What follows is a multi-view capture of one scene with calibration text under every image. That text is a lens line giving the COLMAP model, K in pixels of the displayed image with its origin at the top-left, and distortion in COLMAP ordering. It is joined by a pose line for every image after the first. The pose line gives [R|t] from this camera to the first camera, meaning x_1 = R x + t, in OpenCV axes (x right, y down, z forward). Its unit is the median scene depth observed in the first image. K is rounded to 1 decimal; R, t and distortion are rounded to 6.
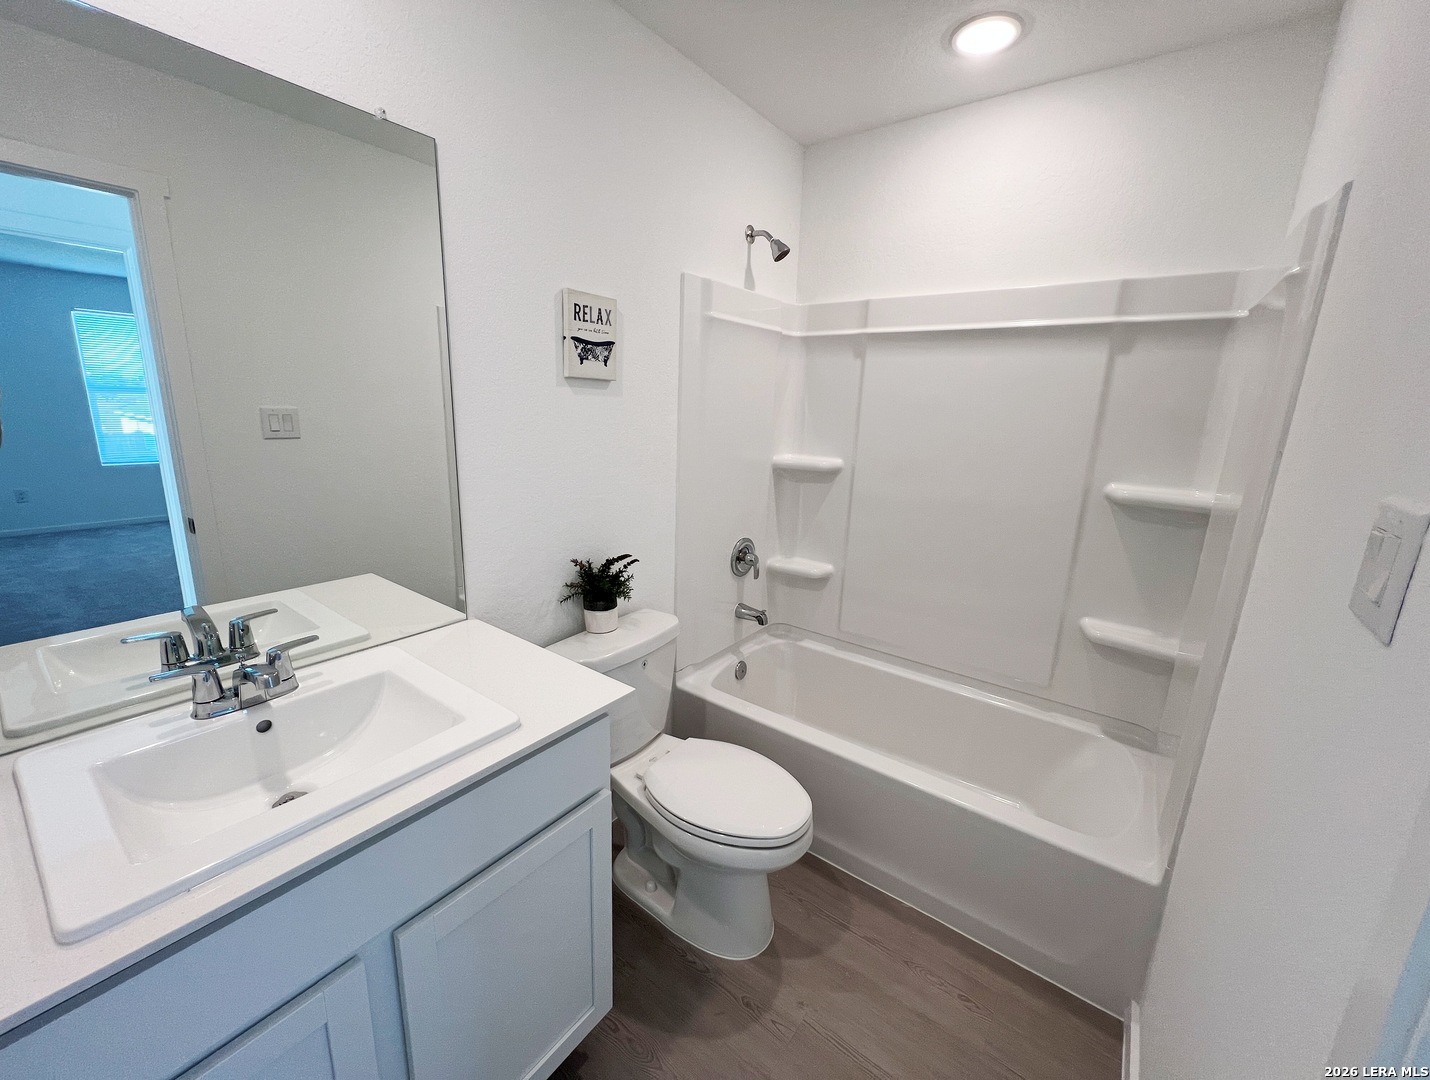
lens RADIAL K [[575.7, 0, 712.9], [0, 575.7, 536.6], [0, 0, 1]] dist [0.000882, 0.000096]
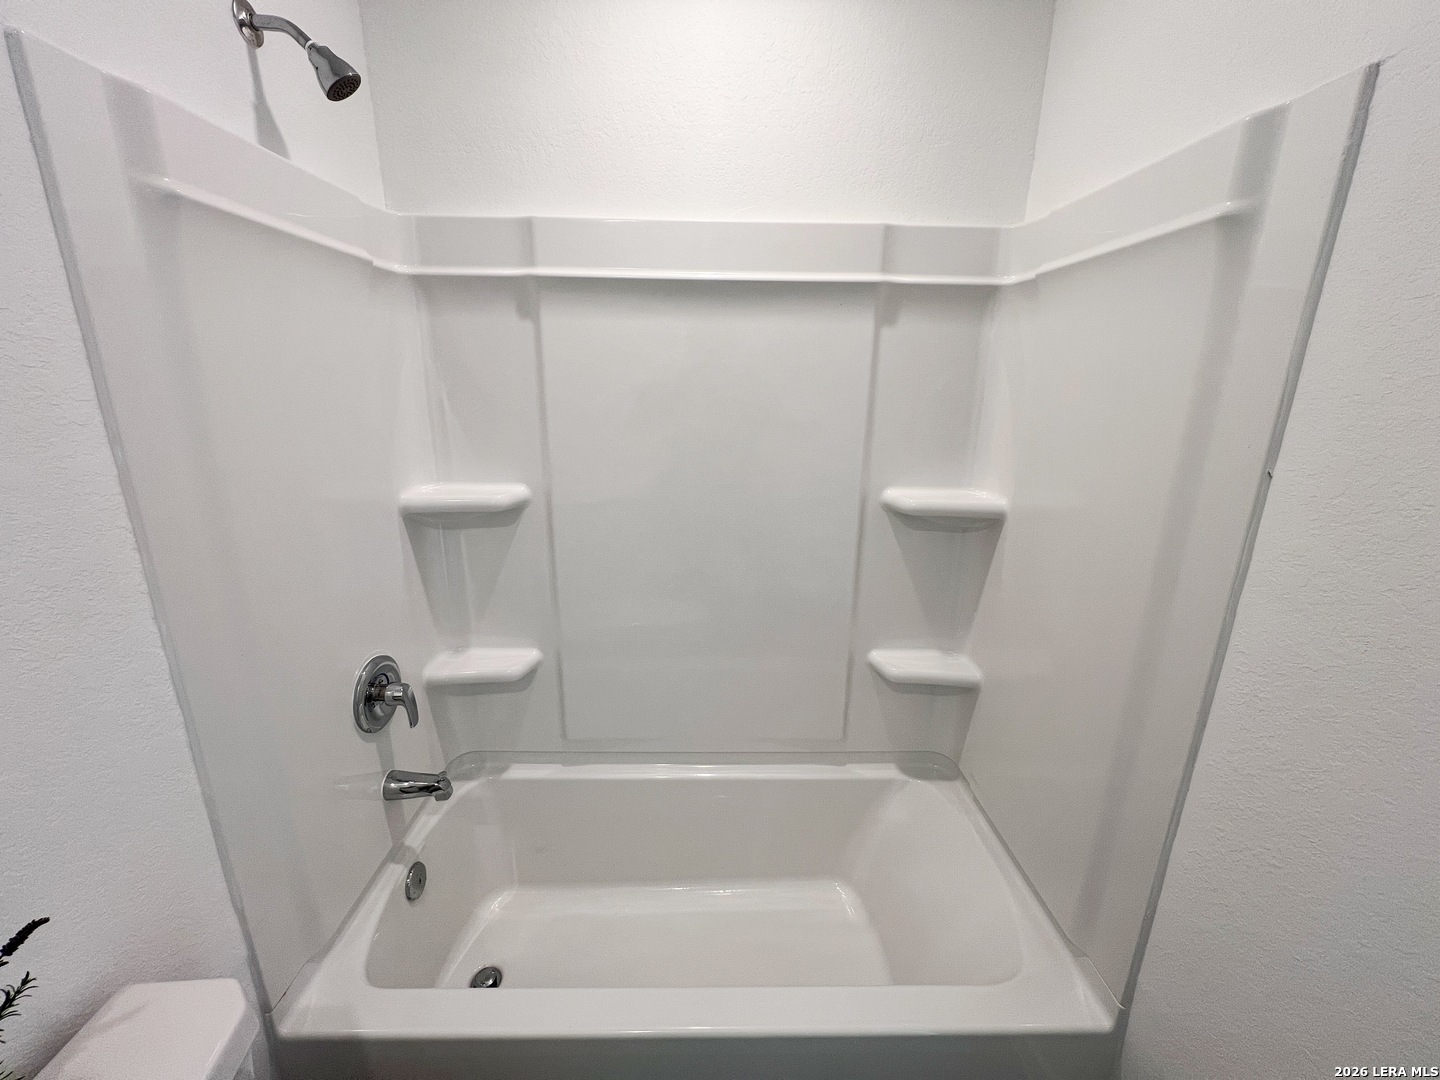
lens RADIAL K [[574.6, 0, 719.0], [0, 574.6, 539.3], [0, 0, 1]] dist [-0.001379, 0.000091]
pose [[0.790343, -0.185442, 0.583926, 0.020105], [0.152374, 0.982641, 0.105827, -0.124952], [-0.593414, 0.005335, 0.804880, 0.430312]]
